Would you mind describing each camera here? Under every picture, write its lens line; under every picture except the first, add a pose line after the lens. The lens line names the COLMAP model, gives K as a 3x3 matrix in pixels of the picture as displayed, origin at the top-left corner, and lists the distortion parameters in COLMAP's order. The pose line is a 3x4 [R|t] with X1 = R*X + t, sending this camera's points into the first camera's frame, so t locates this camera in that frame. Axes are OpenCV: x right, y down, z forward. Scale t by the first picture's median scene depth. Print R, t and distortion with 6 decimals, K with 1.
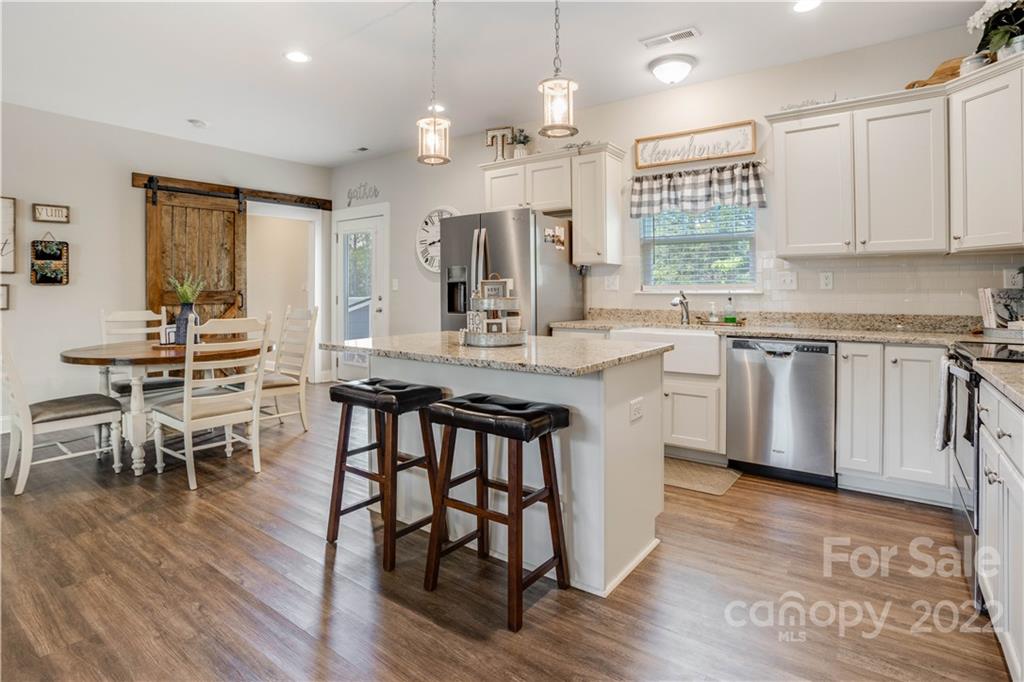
lens RADIAL K [[524.7, 0, 516.1], [0, 524.7, 293.4], [0, 0, 1]] dist [-0.036321, 0.006844]
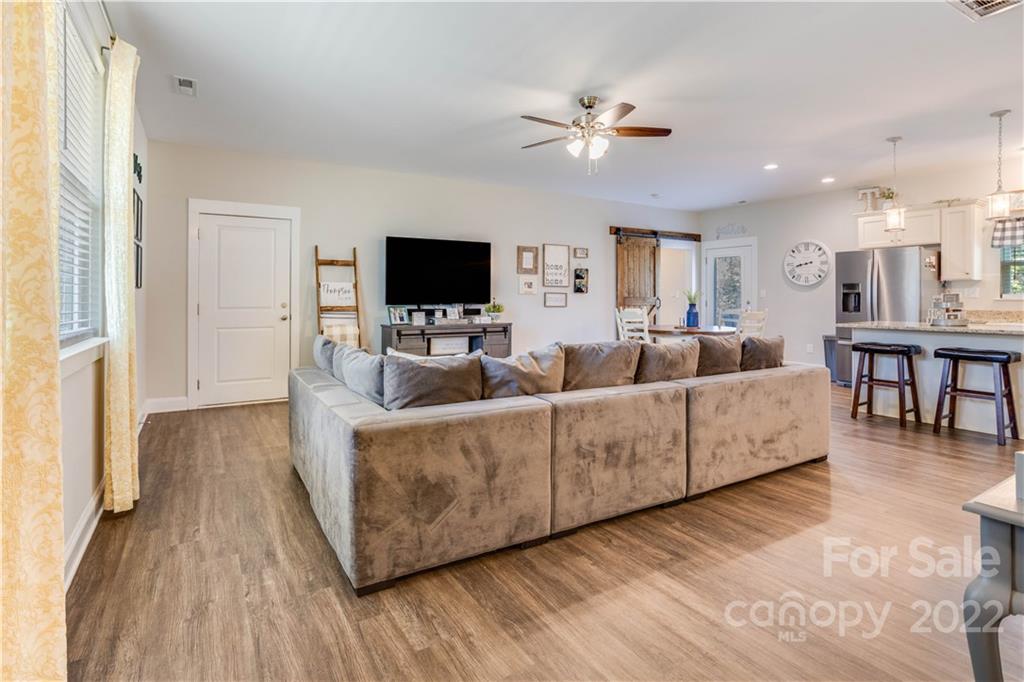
lens RADIAL K [[508.1, 0, 502.1], [0, 508.1, 294.4], [0, 0, 1]] dist [-0.040438, 0.020279]
pose [[0.917989, 0.004592, -0.396578, -0.513548], [-0.009504, 0.999901, -0.010423, 0.011289], [0.396491, 0.013337, 0.917942, -0.850190]]
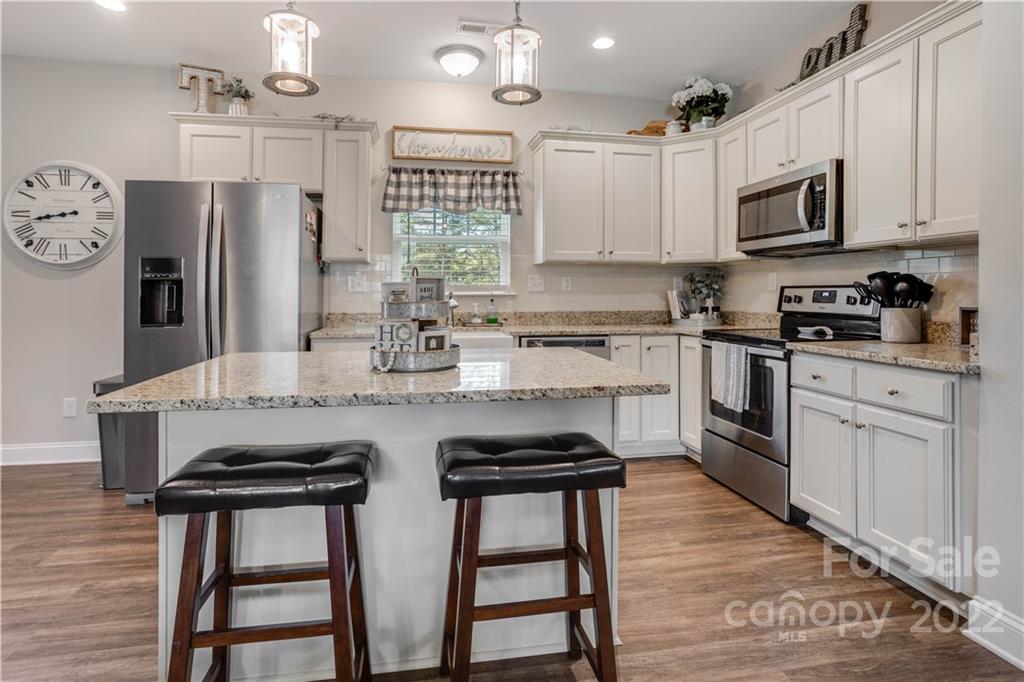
lens RADIAL K [[508.1, 0, 502.4], [0, 508.1, 288.0], [0, 0, 1]] dist [-0.040438, 0.020279]
pose [[0.705672, 0.007140, 0.708503, -0.275856], [0.003990, 0.999893, -0.014051, 0.000597], [-0.708528, 0.012742, 0.705568, 0.265876]]
